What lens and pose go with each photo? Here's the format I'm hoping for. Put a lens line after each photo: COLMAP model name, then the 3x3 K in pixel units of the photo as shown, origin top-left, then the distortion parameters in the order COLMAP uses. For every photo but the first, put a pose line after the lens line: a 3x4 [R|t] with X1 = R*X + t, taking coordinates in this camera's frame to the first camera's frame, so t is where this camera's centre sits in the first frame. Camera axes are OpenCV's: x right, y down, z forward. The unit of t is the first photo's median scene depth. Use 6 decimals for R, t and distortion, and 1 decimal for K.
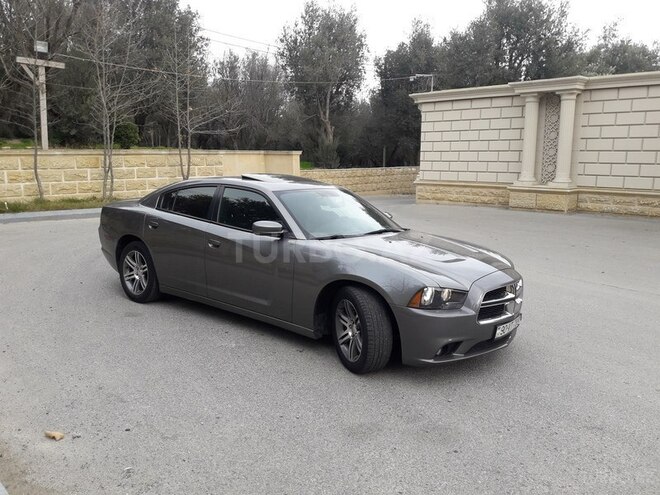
lens RADIAL K [[535.7, 0, 340.1], [0, 535.7, 248.4], [0, 0, 1]] dist [0.118919, -0.220459]
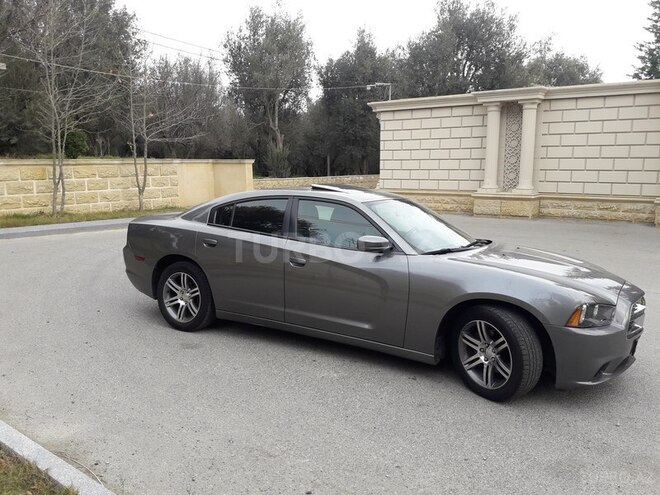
lens RADIAL K [[535.7, 0, 340.1], [0, 535.7, 248.4], [0, 0, 1]] dist [0.118919, -0.220459]
pose [[0.988454, -0.029125, 0.148695, -0.094028], [0.031507, 0.999410, -0.013693, -0.005562], [-0.148209, 0.018220, 0.988788, 0.033838]]
